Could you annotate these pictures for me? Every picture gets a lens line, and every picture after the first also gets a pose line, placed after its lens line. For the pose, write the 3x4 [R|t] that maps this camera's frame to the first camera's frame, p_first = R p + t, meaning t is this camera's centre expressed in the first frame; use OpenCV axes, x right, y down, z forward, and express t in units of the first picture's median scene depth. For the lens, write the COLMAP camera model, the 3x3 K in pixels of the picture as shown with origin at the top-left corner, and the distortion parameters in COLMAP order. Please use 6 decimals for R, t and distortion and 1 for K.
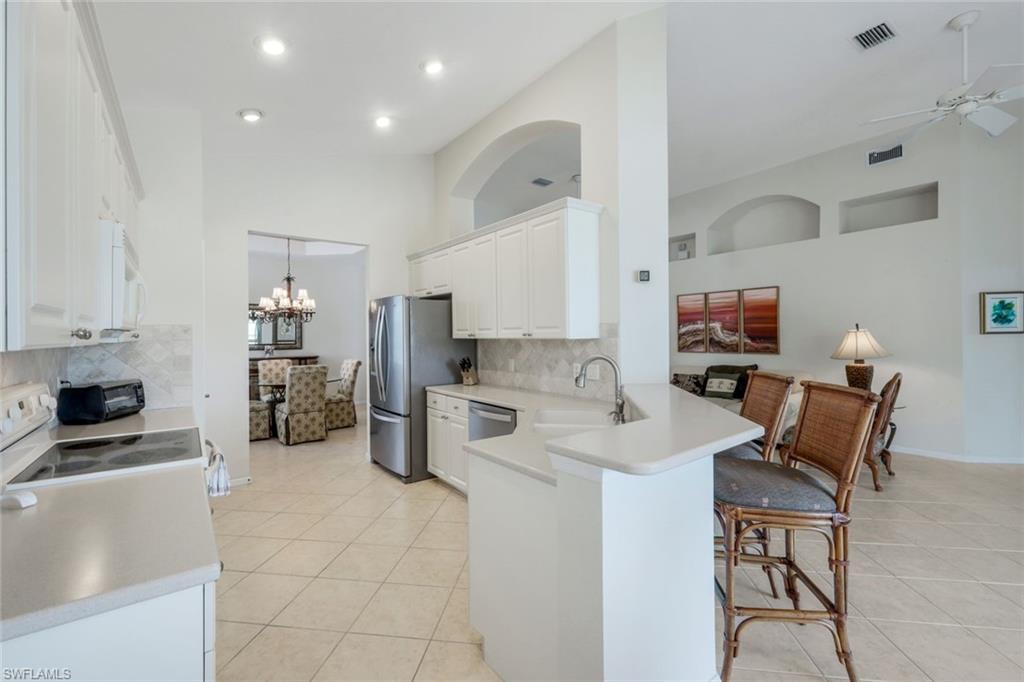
lens RADIAL K [[420.0, 0, 511.2], [0, 420.0, 328.1], [0, 0, 1]] dist [-0.001641, 0.000056]
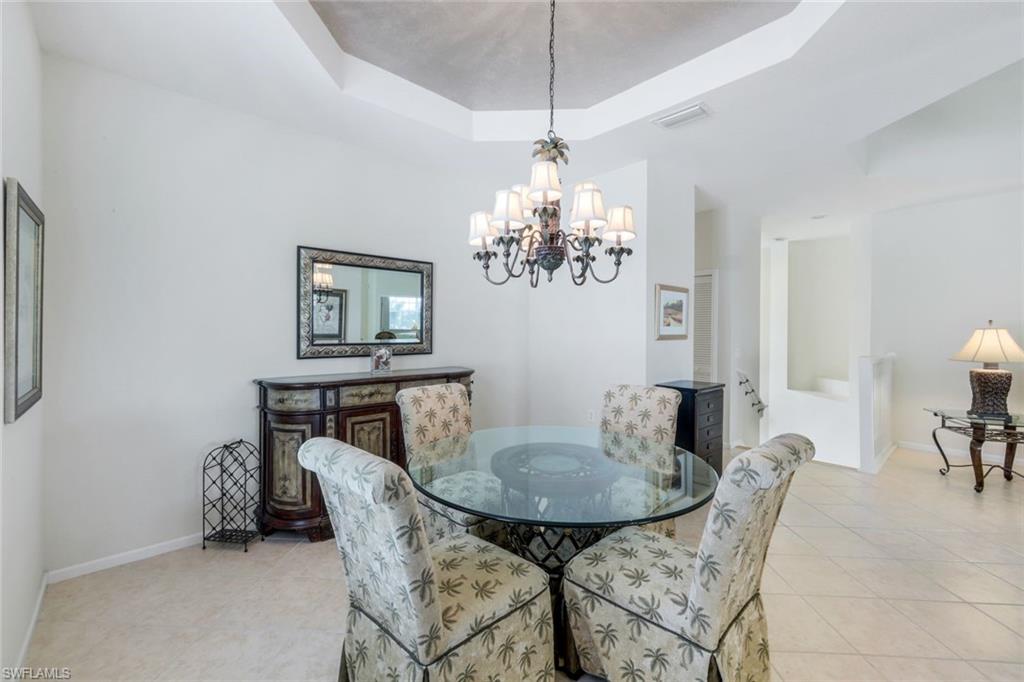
lens RADIAL K [[420.0, 0, 511.2], [0, 420.0, 328.1], [0, 0, 1]] dist [-0.001641, 0.000056]
pose [[0.996463, 0.011862, 0.083190, -0.449958], [-0.012711, 0.999872, 0.009684, 0.015443], [-0.083065, -0.010707, 0.996487, 0.523454]]
